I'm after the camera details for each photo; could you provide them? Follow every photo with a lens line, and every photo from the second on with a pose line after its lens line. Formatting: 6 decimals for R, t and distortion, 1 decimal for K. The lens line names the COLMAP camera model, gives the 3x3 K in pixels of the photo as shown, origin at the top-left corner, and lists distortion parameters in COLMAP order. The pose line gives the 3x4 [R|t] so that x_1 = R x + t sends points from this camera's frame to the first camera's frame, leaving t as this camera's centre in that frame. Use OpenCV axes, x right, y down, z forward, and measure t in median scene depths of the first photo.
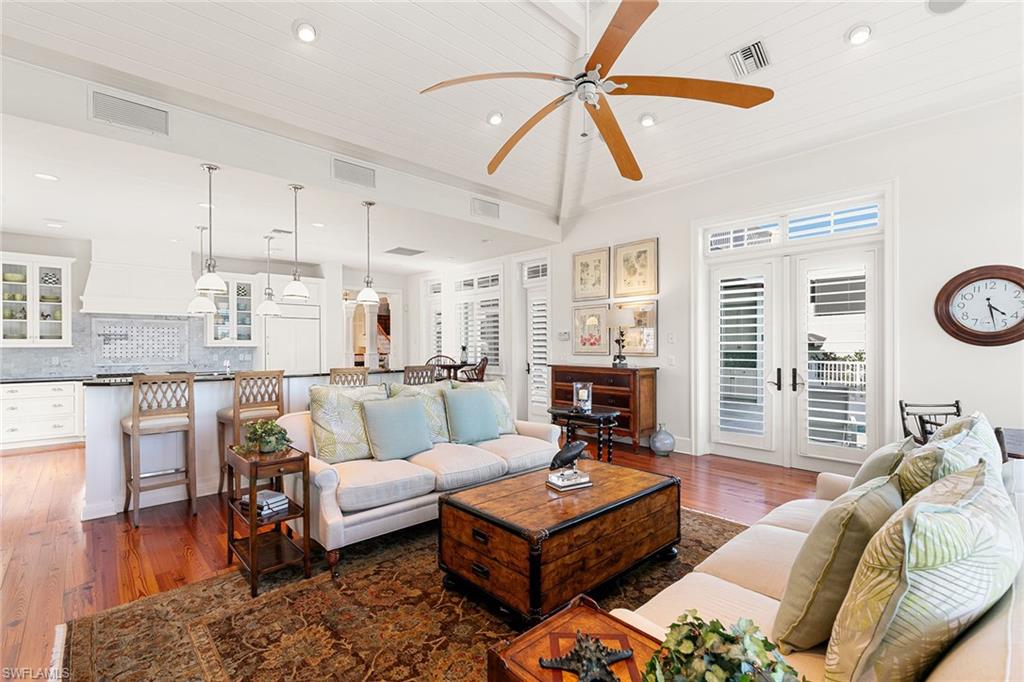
lens RADIAL K [[458.7, 0, 511.1], [0, 458.7, 343.0], [0, 0, 1]] dist [0.004697, -0.000088]
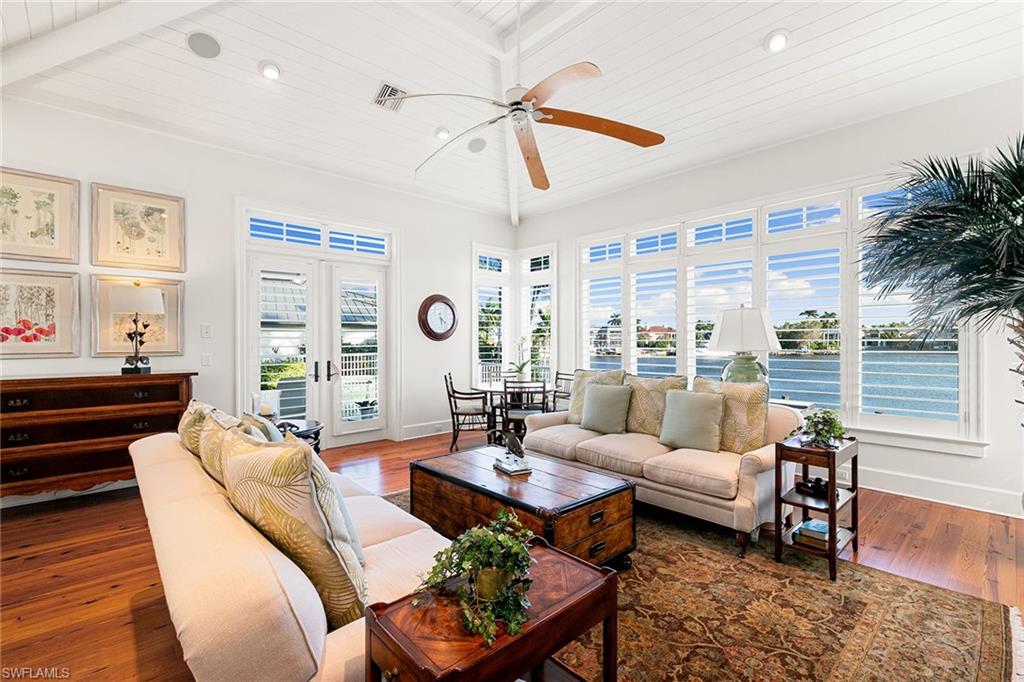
lens RADIAL K [[458.7, 0, 511.1], [0, 458.7, 343.0], [0, 0, 1]] dist [0.004697, -0.000088]
pose [[0.006936, -0.005724, 0.999960, -0.431493], [-0.003790, 0.999976, 0.005751, 0.002115], [-0.999969, -0.003829, 0.006914, 0.451060]]
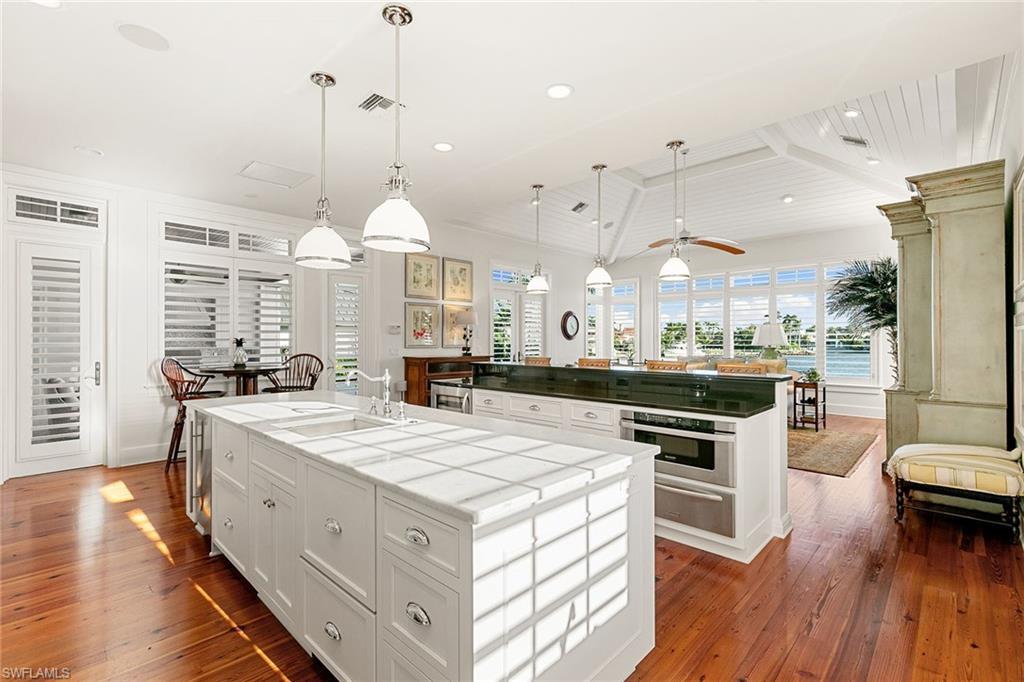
lens RADIAL K [[461.5, 0, 512.0], [0, 461.5, 341.0], [0, 0, 1]] dist [0.015439, 0.000052]
pose [[-0.057730, 0.000775, 0.998332, -1.075342], [-0.006442, 0.999979, -0.001149, 0.010530], [-0.998311, -0.006498, -0.057724, 0.951094]]
